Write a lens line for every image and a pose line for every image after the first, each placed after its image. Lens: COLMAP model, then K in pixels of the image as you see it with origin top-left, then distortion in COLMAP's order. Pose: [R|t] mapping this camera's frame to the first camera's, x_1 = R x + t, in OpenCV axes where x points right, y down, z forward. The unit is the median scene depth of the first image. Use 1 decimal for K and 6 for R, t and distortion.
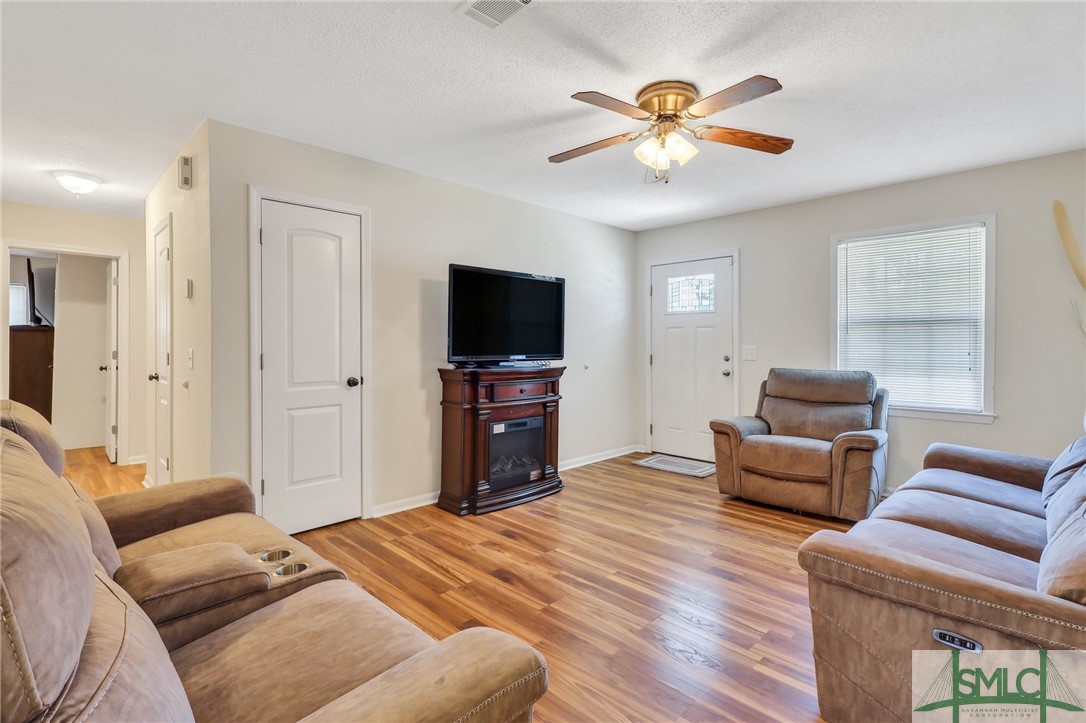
lens RADIAL K [[508.3, 0, 542.6], [0, 508.3, 337.2], [0, 0, 1]] dist [0.005158, -0.000615]
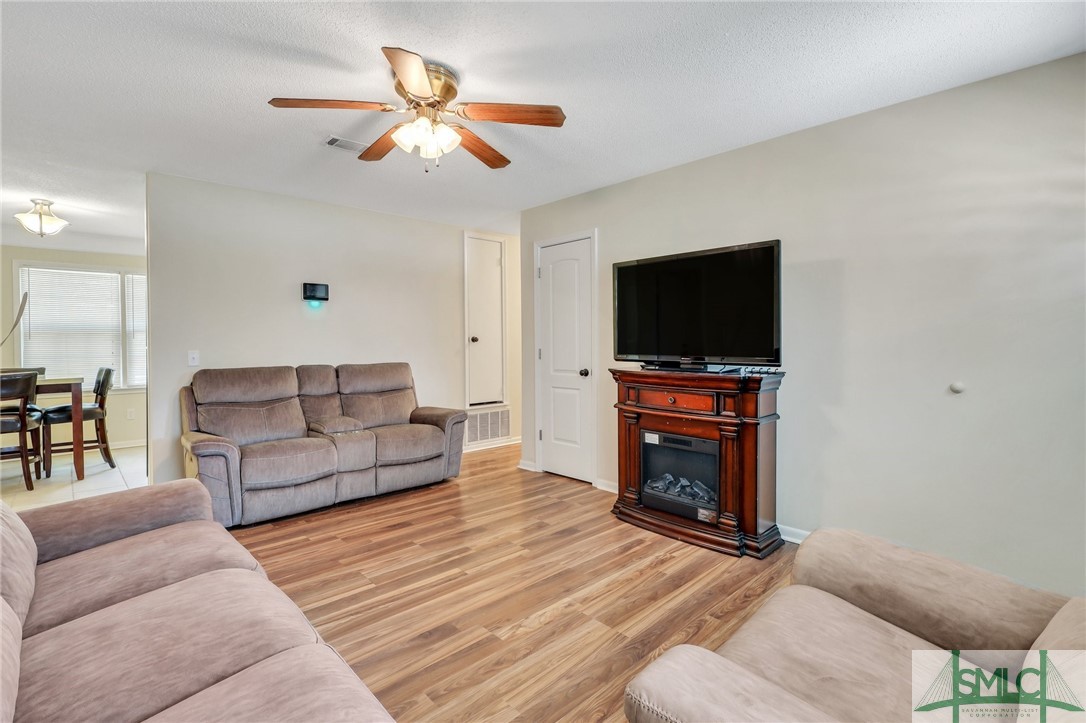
lens RADIAL K [[508.3, 0, 541.7], [0, 508.3, 351.7], [0, 0, 1]] dist [0.005158, -0.000615]
pose [[-0.016866, 0.018825, -0.999681, 0.926202], [0.015775, 0.999703, 0.018559, 0.011349], [0.999733, -0.015457, -0.017158, 0.963290]]
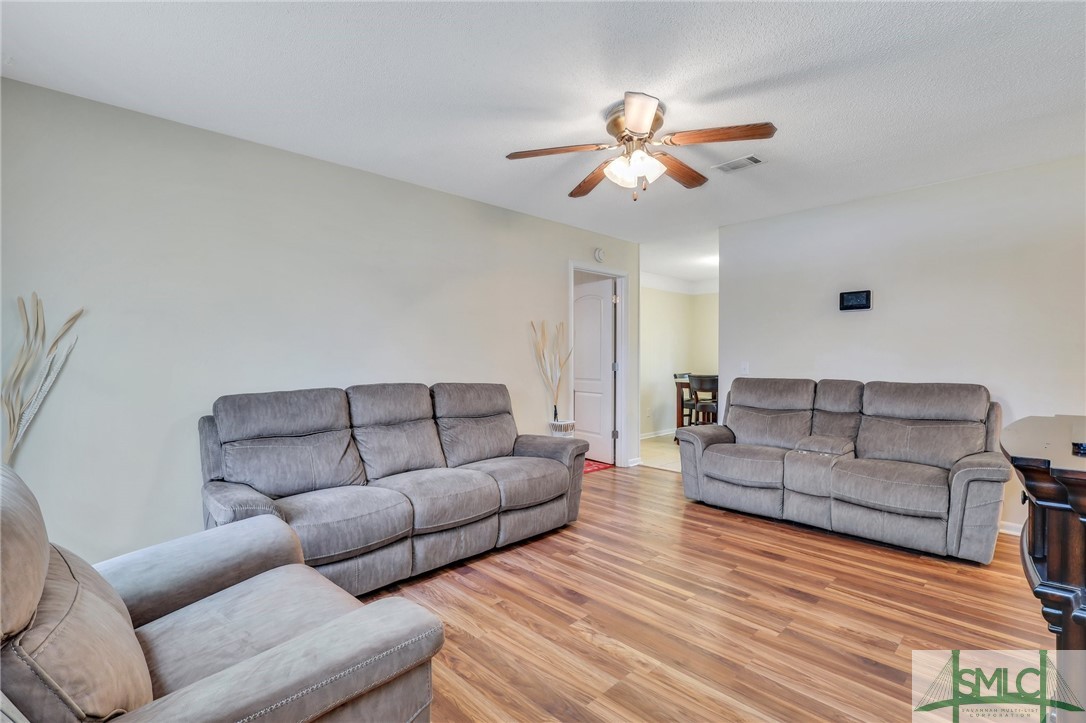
lens RADIAL K [[508.3, 0, 539.8], [0, 508.3, 371.4], [0, 0, 1]] dist [0.005158, -0.000615]
pose [[-0.999953, 0.002755, 0.009320, 0.334215], [0.002894, 0.999884, 0.014976, 0.019820], [-0.009278, 0.015002, -0.999844, 1.594992]]
